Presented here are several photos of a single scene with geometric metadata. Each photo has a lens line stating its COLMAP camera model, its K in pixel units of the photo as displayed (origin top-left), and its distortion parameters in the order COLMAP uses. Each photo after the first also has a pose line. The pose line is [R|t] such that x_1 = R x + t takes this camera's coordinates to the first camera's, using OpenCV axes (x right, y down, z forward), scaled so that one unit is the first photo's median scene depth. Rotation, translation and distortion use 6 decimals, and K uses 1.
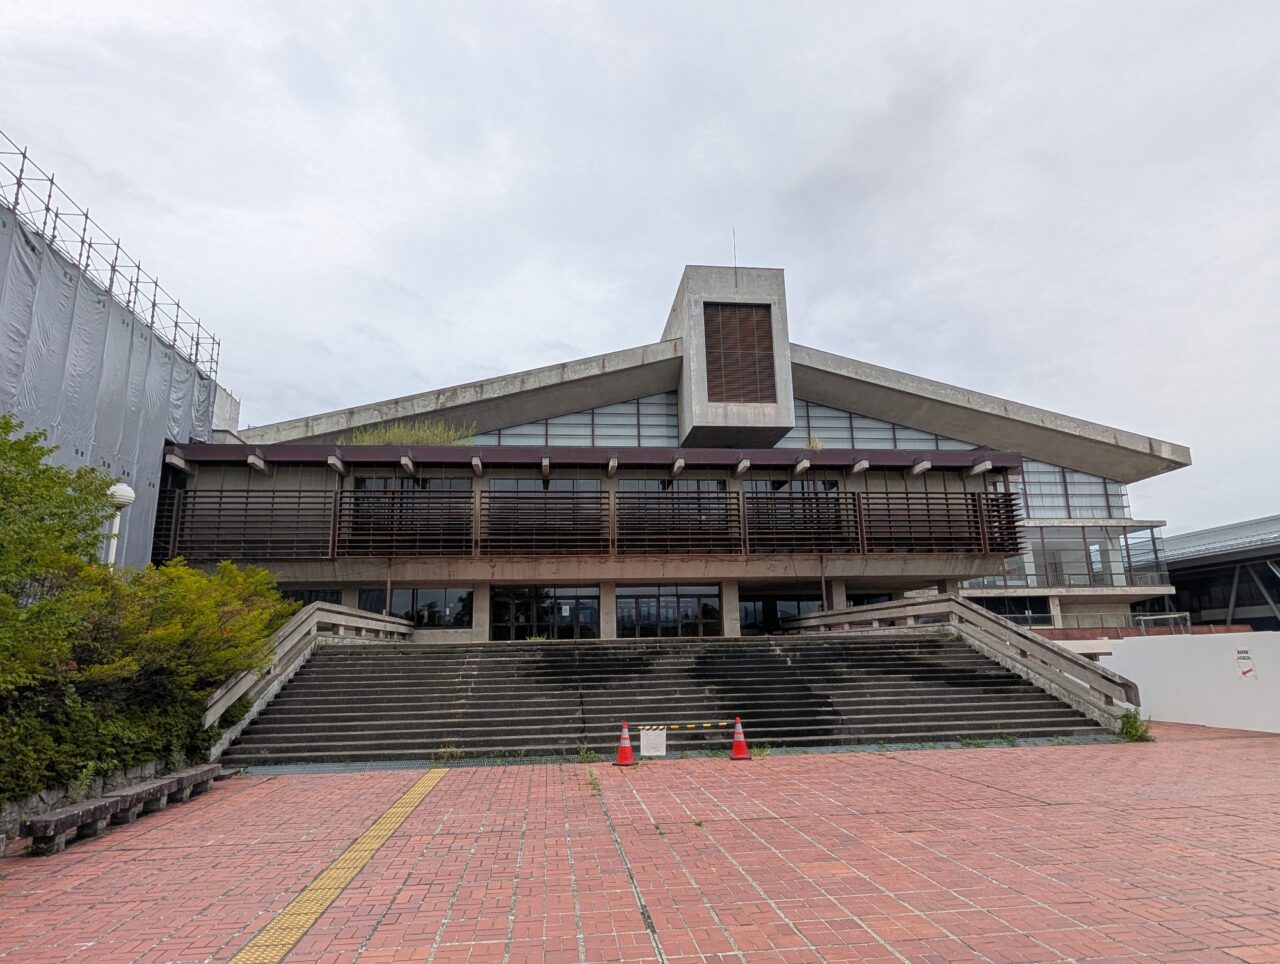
lens RADIAL K [[788.9, 0, 612.9], [0, 788.9, 485.5], [0, 0, 1]] dist [-0.001085, -0.000816]
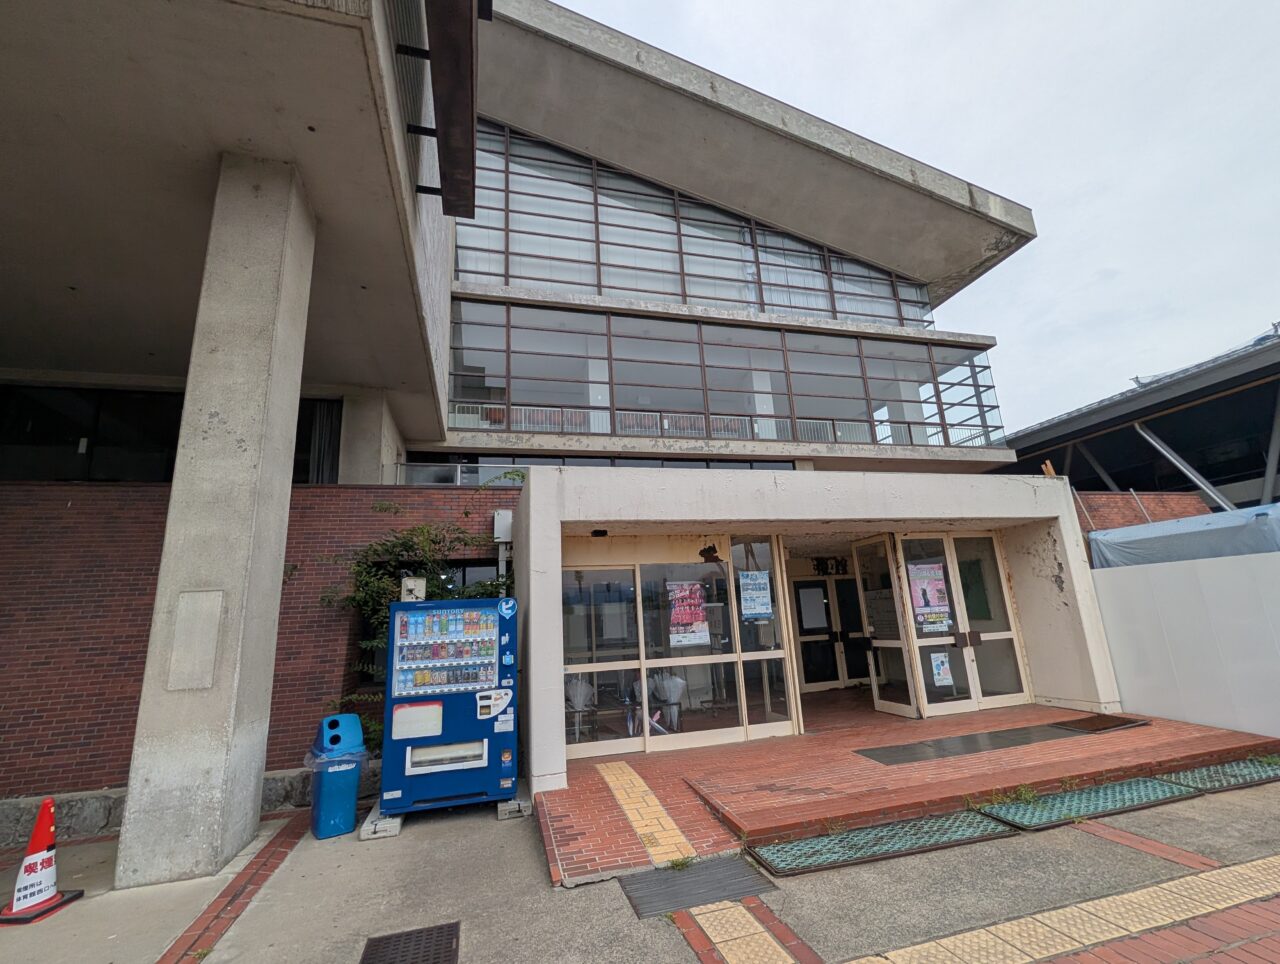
lens RADIAL K [[571.1, 0, 640.0], [0, 571.1, 482.0], [0, 0, 1]] dist [0.001877, 0.000024]
pose [[0.986288, 0.004908, 0.164963, 0.393404], [-0.000983, 0.999715, -0.023864, 0.160912], [-0.165033, 0.023375, 0.986011, 0.656131]]
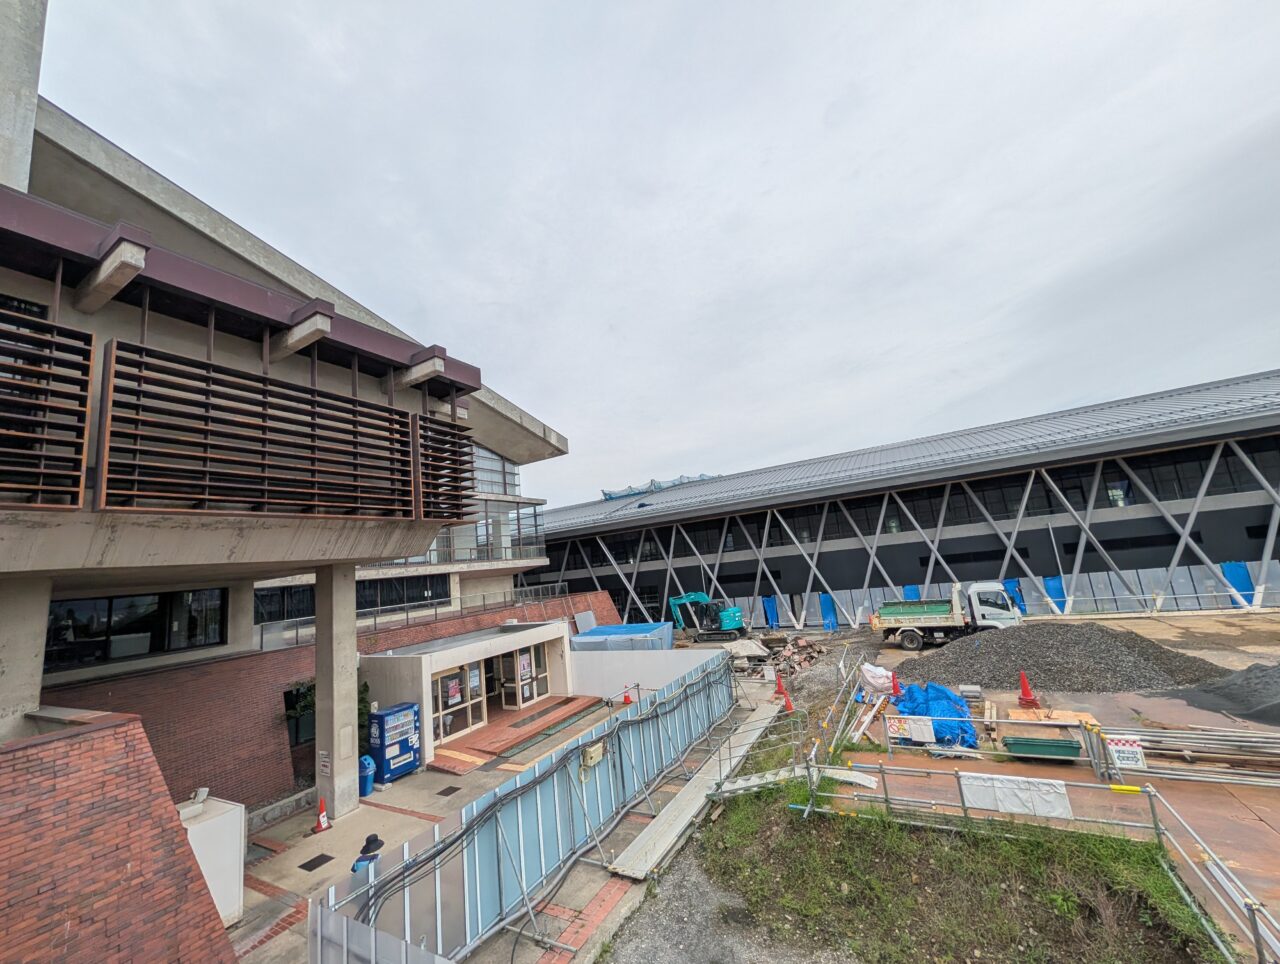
lens RADIAL K [[498.7, 0, 640.0], [0, 498.7, 482.0], [0, 0, 1]] dist [-0.001348, -0.000169]
pose [[0.577012, 0.093552, 0.811360, 0.199438], [-0.084548, 0.994923, -0.054590, 0.047965], [-0.812348, -0.037100, 0.581992, 0.484663]]
